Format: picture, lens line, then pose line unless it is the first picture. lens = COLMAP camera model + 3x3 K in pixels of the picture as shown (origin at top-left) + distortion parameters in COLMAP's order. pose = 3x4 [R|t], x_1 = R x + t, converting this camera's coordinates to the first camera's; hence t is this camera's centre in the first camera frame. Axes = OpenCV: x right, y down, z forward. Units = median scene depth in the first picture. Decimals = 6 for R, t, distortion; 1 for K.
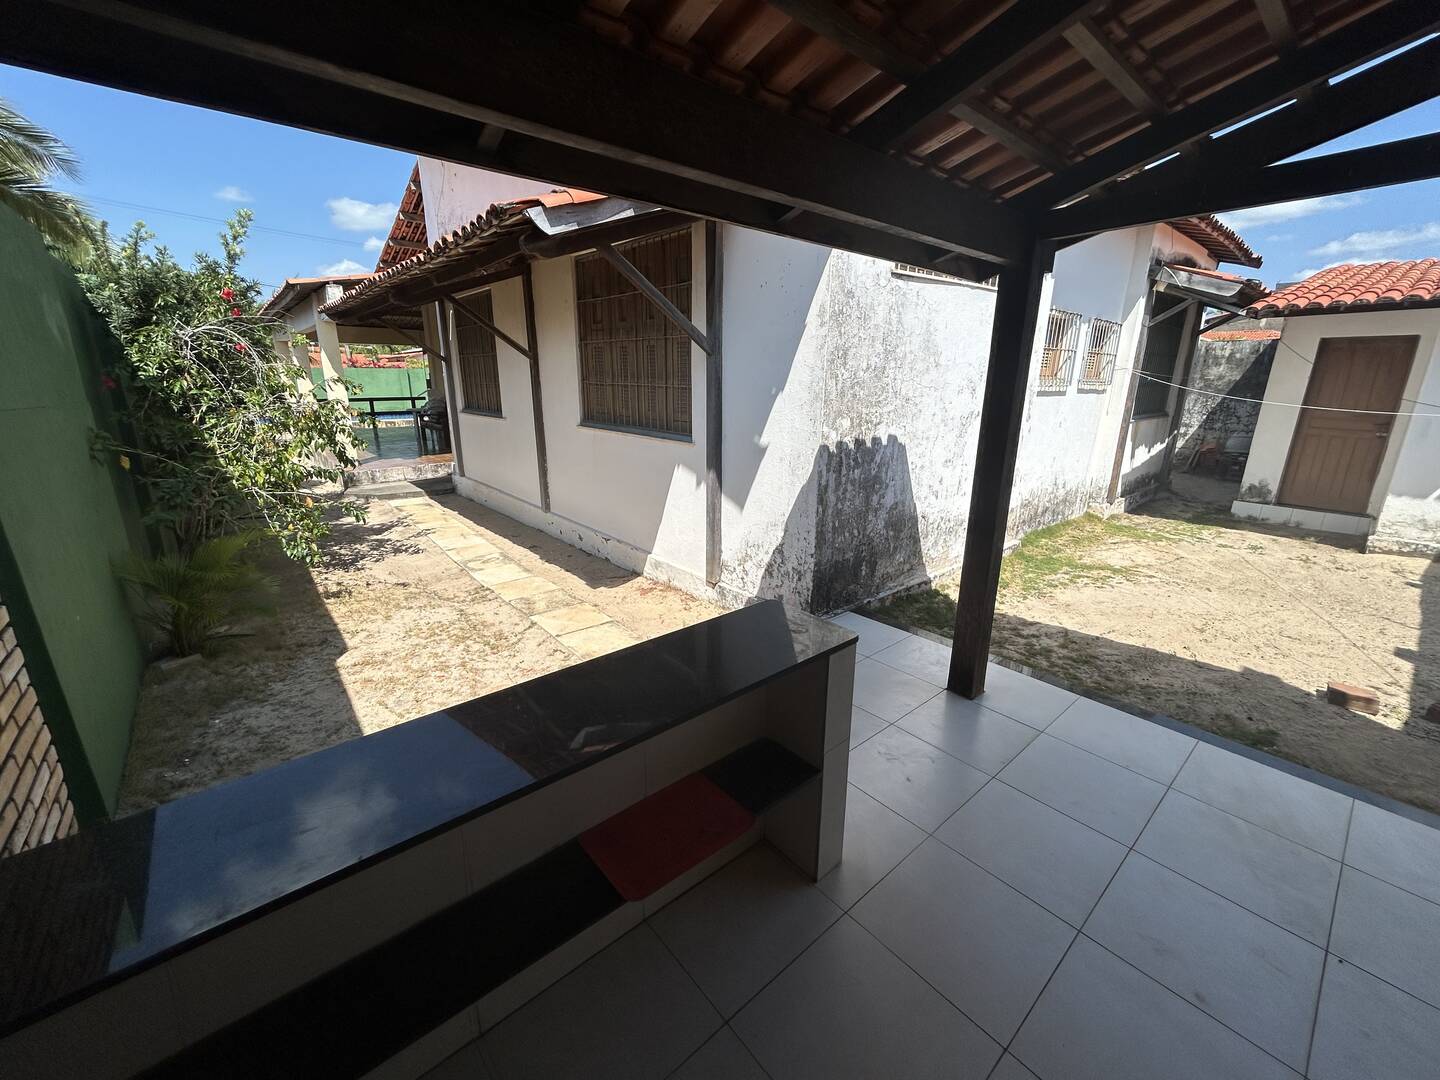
lens RADIAL K [[577.9, 0, 717.7], [0, 577.9, 538.9], [0, 0, 1]] dist [-0.003442, 0.001868]
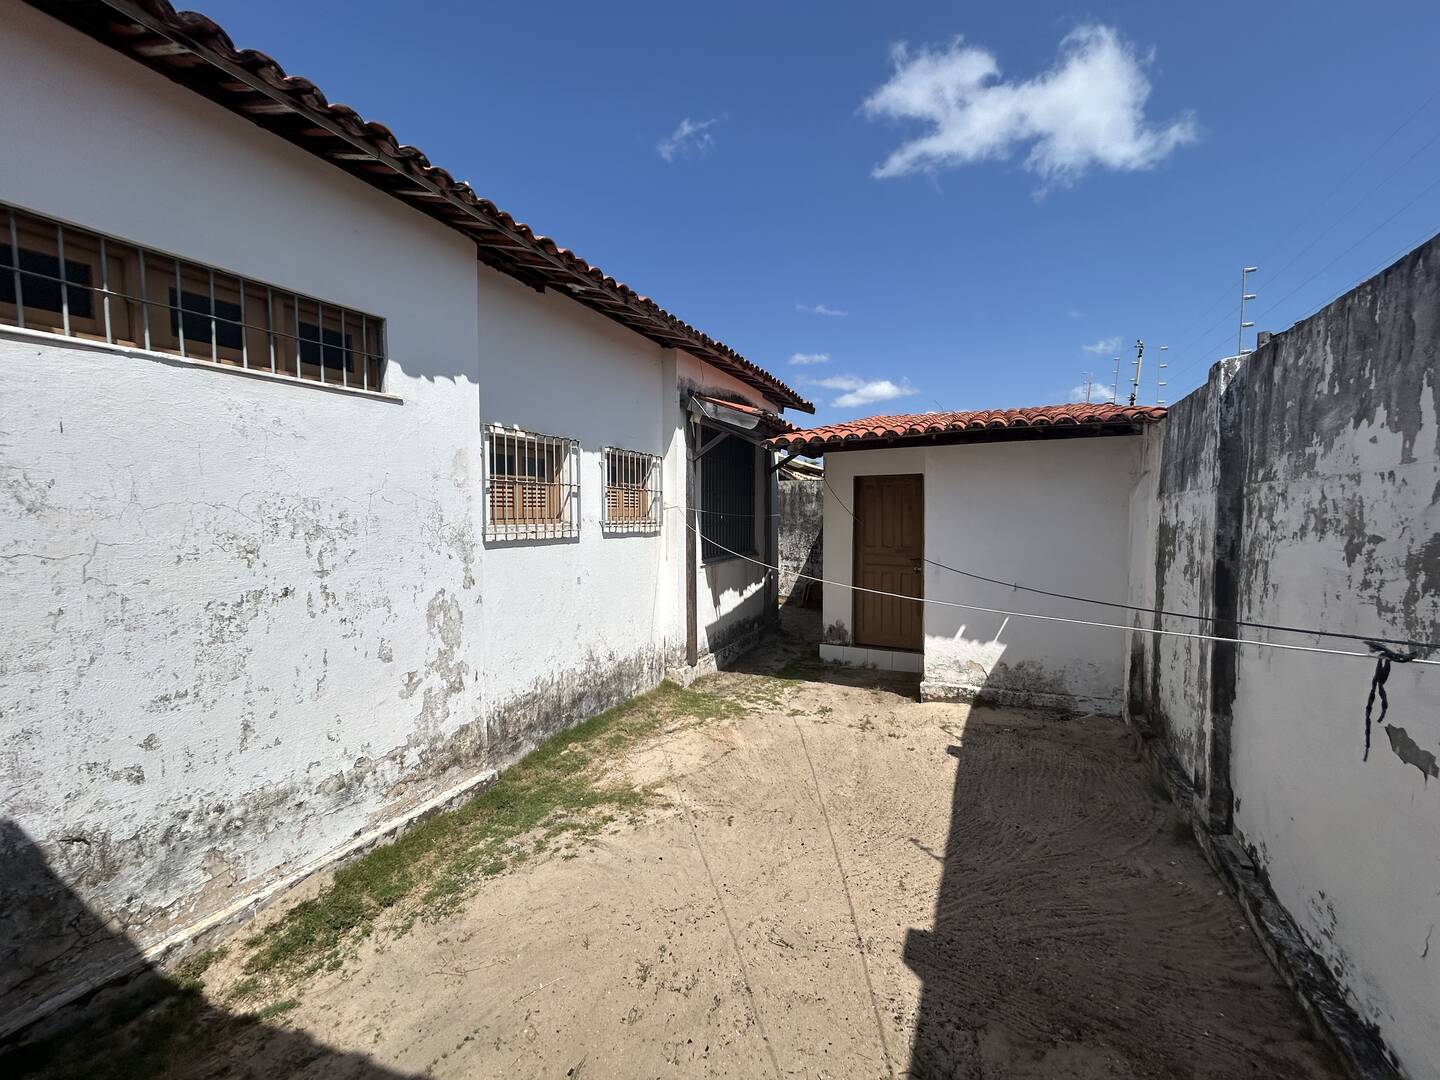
lens RADIAL K [[578.3, 0, 720.8], [0, 578.3, 536.8], [0, 0, 1]] dist [-0.002983, 0.000091]
pose [[0.905927, -0.028476, 0.422475, 0.453612], [0.124714, 0.971422, -0.201953, -0.081377], [-0.404651, 0.235644, 0.883589, 0.260481]]
